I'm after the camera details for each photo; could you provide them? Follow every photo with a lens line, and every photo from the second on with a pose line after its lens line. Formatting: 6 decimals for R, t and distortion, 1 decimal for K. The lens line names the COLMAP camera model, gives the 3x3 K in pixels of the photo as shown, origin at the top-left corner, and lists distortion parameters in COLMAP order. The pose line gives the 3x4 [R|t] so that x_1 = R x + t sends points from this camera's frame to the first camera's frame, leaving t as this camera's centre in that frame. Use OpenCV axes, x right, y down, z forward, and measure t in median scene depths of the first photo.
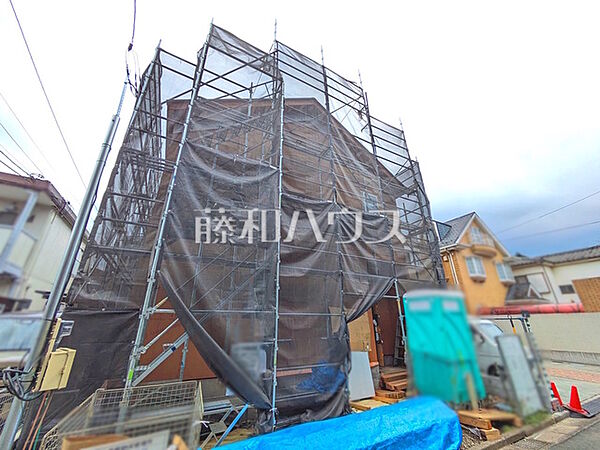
lens RADIAL K [[237.3, 0, 298.9], [0, 237.3, 226.5], [0, 0, 1]] dist [0.000953, 0.000728]
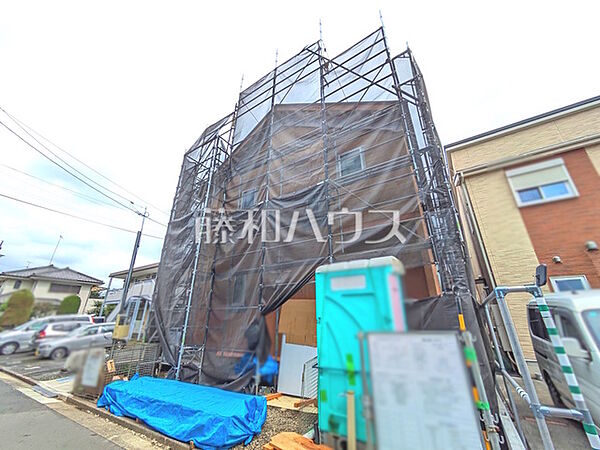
lens RADIAL K [[237.3, 0, 298.9], [0, 237.3, 226.5], [0, 0, 1]] dist [0.000953, 0.000728]
pose [[0.485748, -0.326536, -0.810817, 1.037707], [0.329531, 0.927569, -0.176138, 0.237594], [0.809604, -0.181631, 0.558168, 0.516169]]
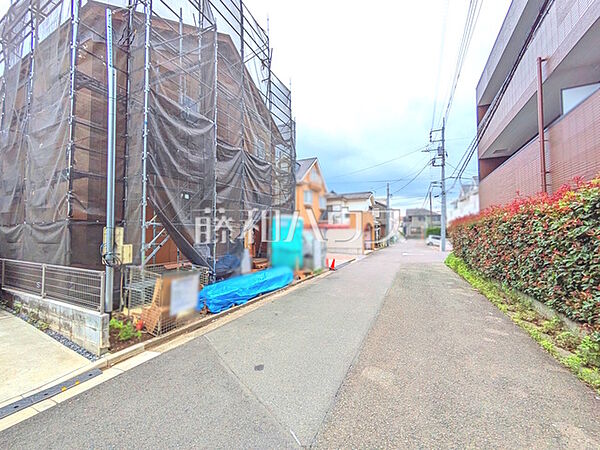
lens RADIAL K [[237.3, 0, 298.9], [0, 237.3, 226.5], [0, 0, 1]] dist [0.000953, 0.000728]
pose [[0.814023, 0.022634, 0.580391, -0.361853], [-0.223240, 0.934681, 0.276652, -0.139042], [-0.536219, -0.354768, 0.765904, -0.362990]]
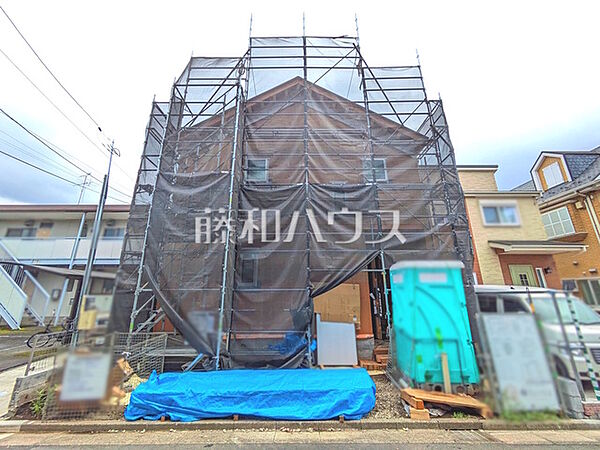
lens RADIAL K [[237.3, 0, 298.9], [0, 237.3, 226.5], [0, 0, 1]] dist [0.000953, 0.000728]
pose [[0.879606, -0.129431, -0.457757, 0.573581], [0.179746, 0.981366, 0.067911, 0.005572], [0.440438, -0.142015, 0.886480, 0.048414]]
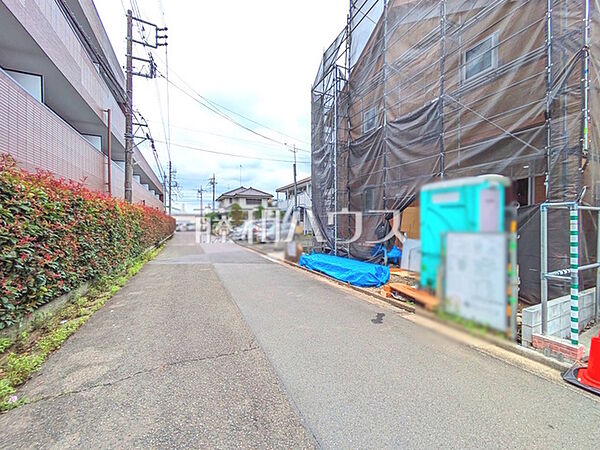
lens RADIAL K [[237.3, 0, 298.9], [0, 237.3, 226.5], [0, 0, 1]] dist [0.000953, 0.000728]
pose [[-0.053001, 0.018827, -0.998417, 1.373987], [0.383892, 0.923373, -0.002967, 0.208933], [0.921856, -0.383441, -0.056167, 0.482148]]
